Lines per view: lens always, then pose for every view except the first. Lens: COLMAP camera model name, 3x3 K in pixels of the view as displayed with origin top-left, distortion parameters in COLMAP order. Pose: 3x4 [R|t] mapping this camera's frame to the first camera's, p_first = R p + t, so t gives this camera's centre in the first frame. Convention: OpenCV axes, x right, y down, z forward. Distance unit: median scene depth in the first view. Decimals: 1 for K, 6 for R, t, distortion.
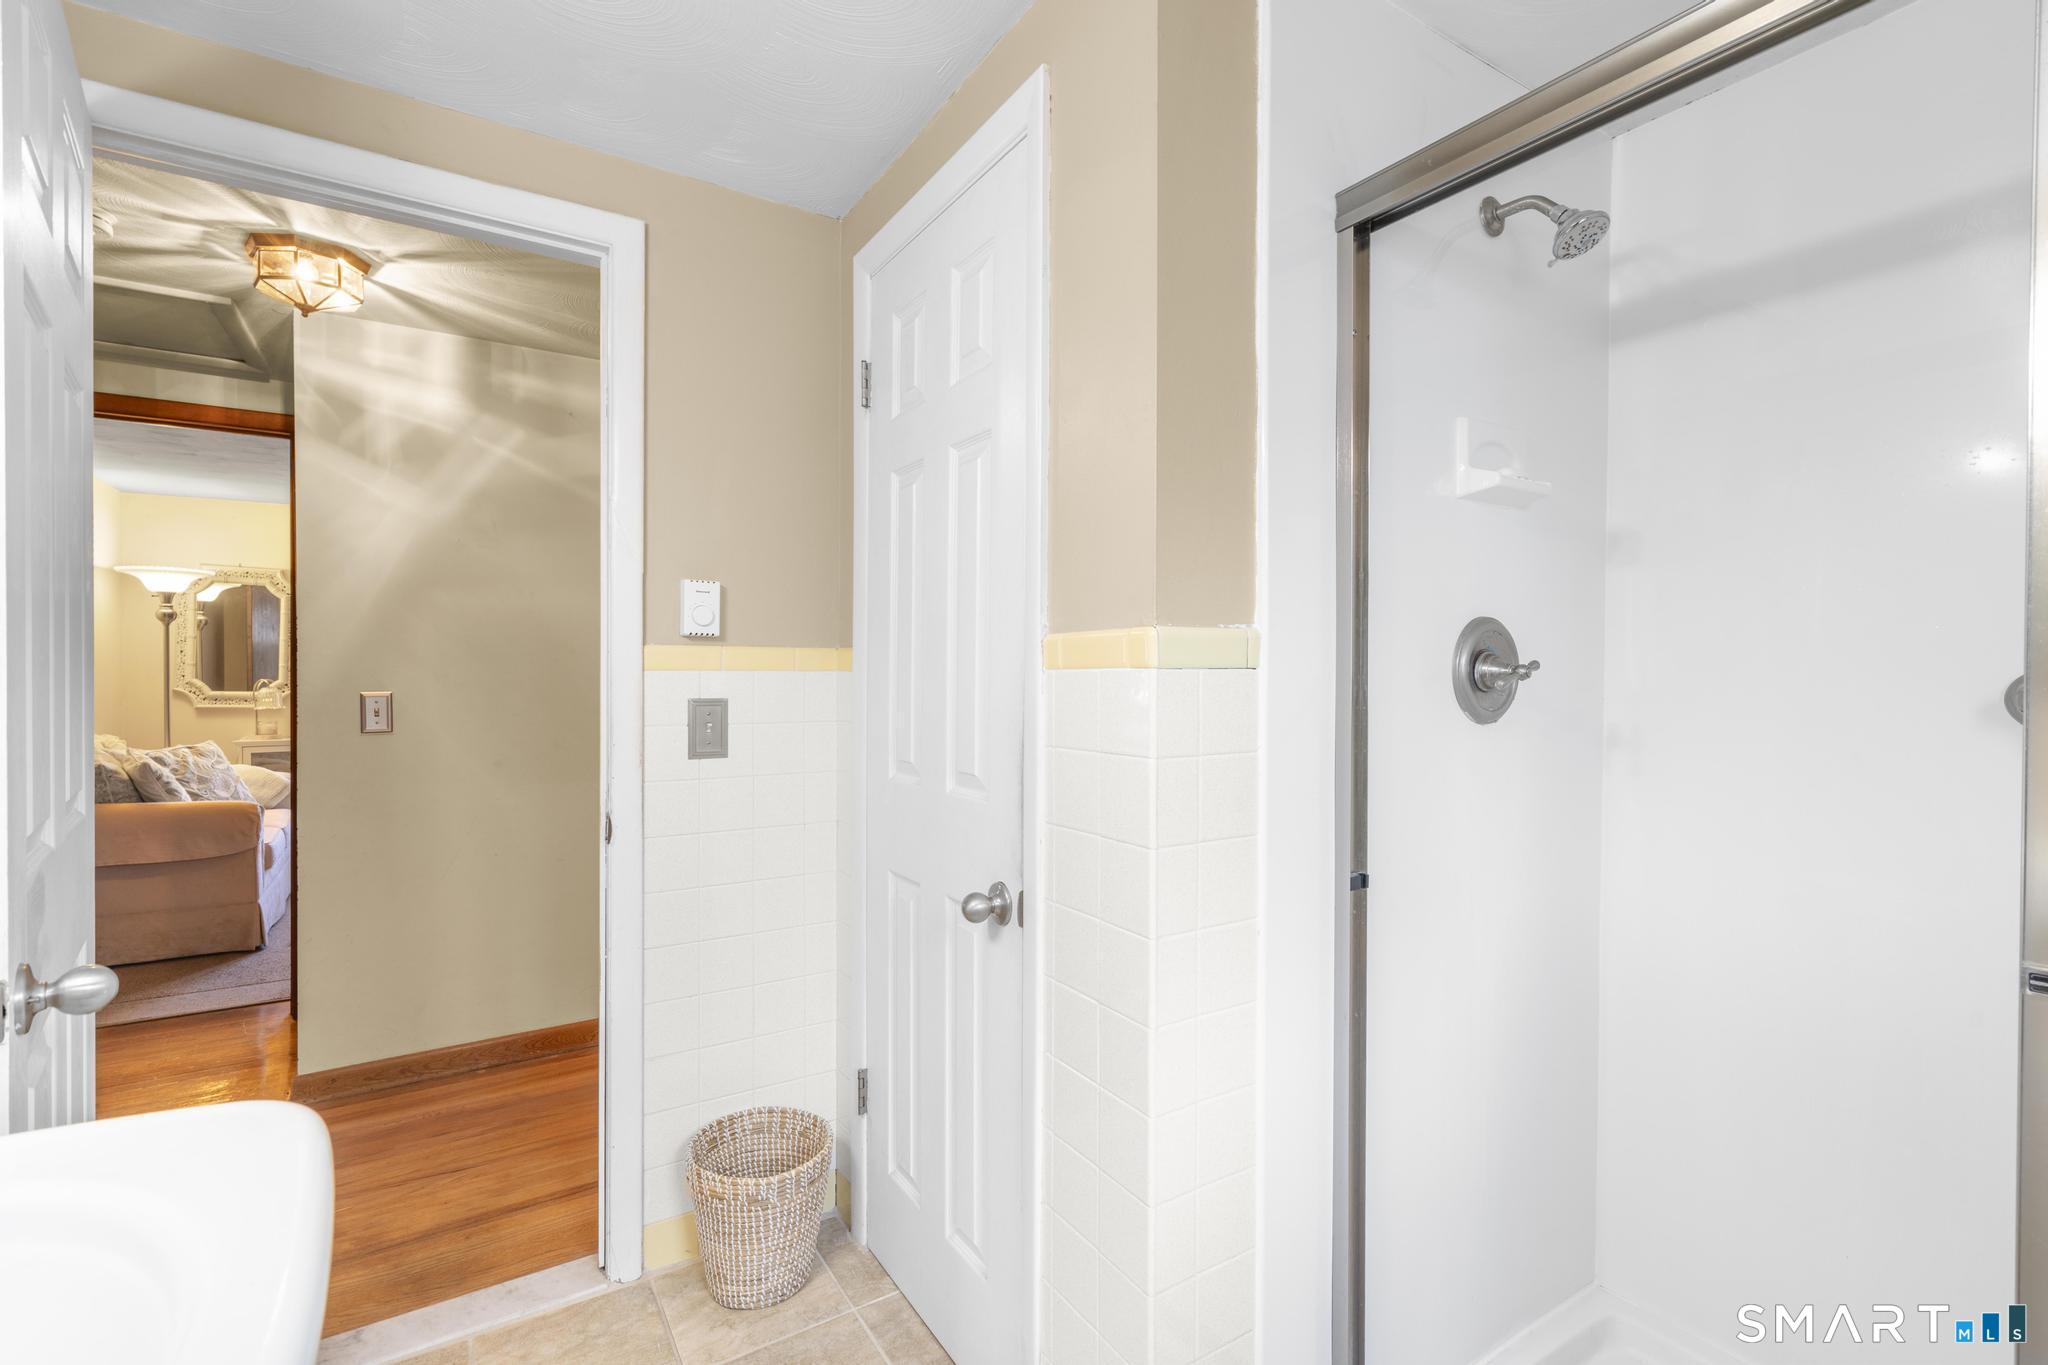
lens RADIAL K [[920.7, 0, 1034.4], [0, 920.7, 683.2], [0, 0, 1]] dist [-0.005969, 0.002549]
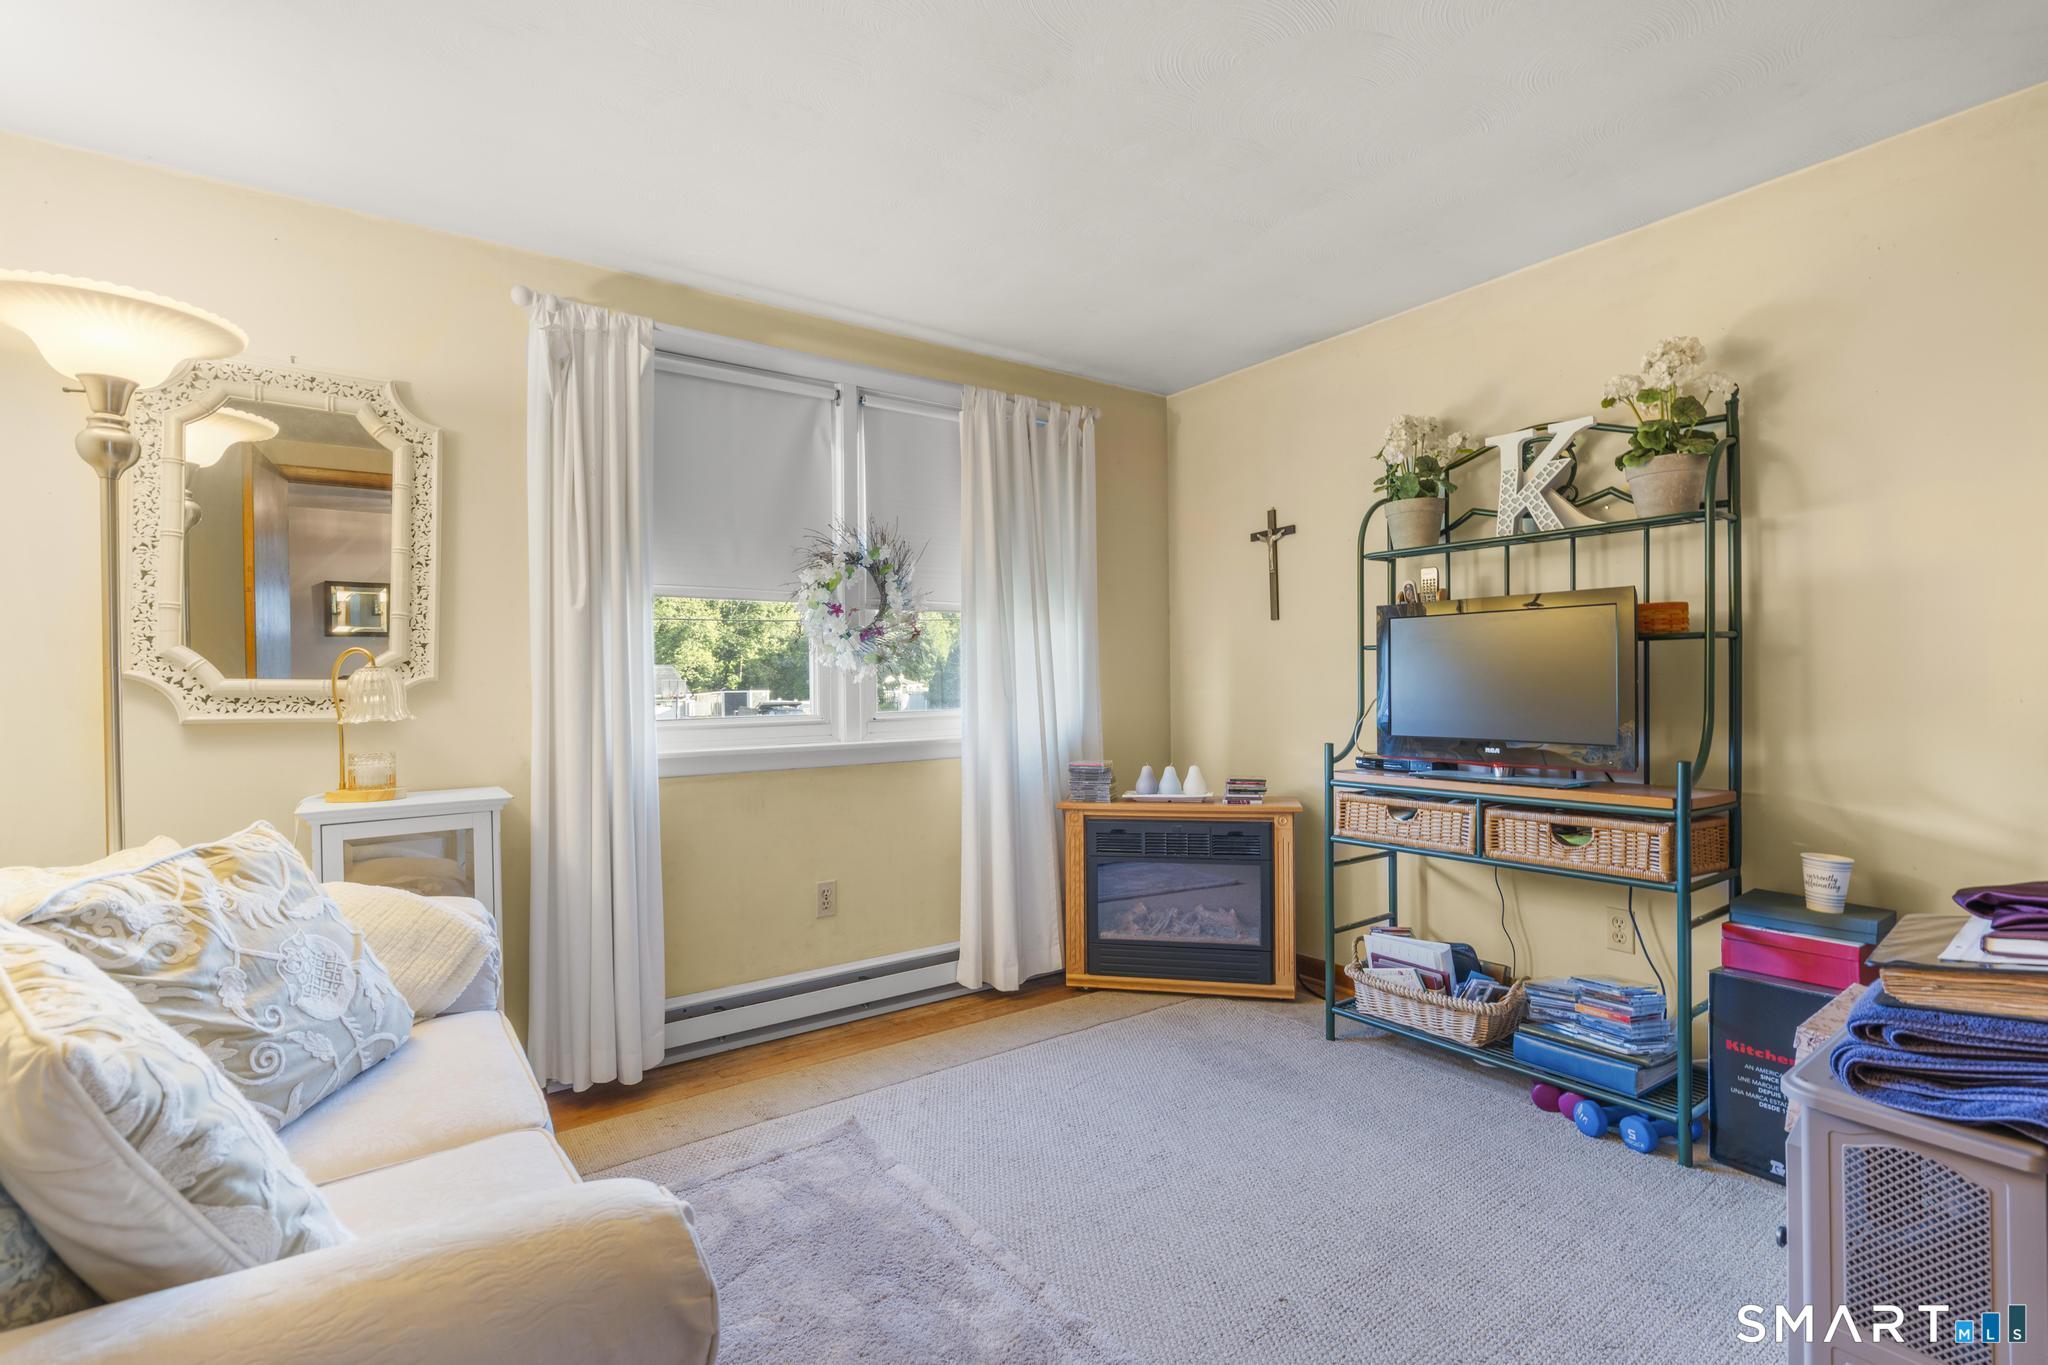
lens RADIAL K [[920.7, 0, 1012.6], [0, 920.7, 684.2], [0, 0, 1]] dist [-0.005969, 0.002549]
pose [[0.998834, -0.013975, 0.046206, -0.615828], [0.014247, 0.999883, -0.005572, 0.018794], [-0.046123, 0.006224, 0.998916, 0.632551]]
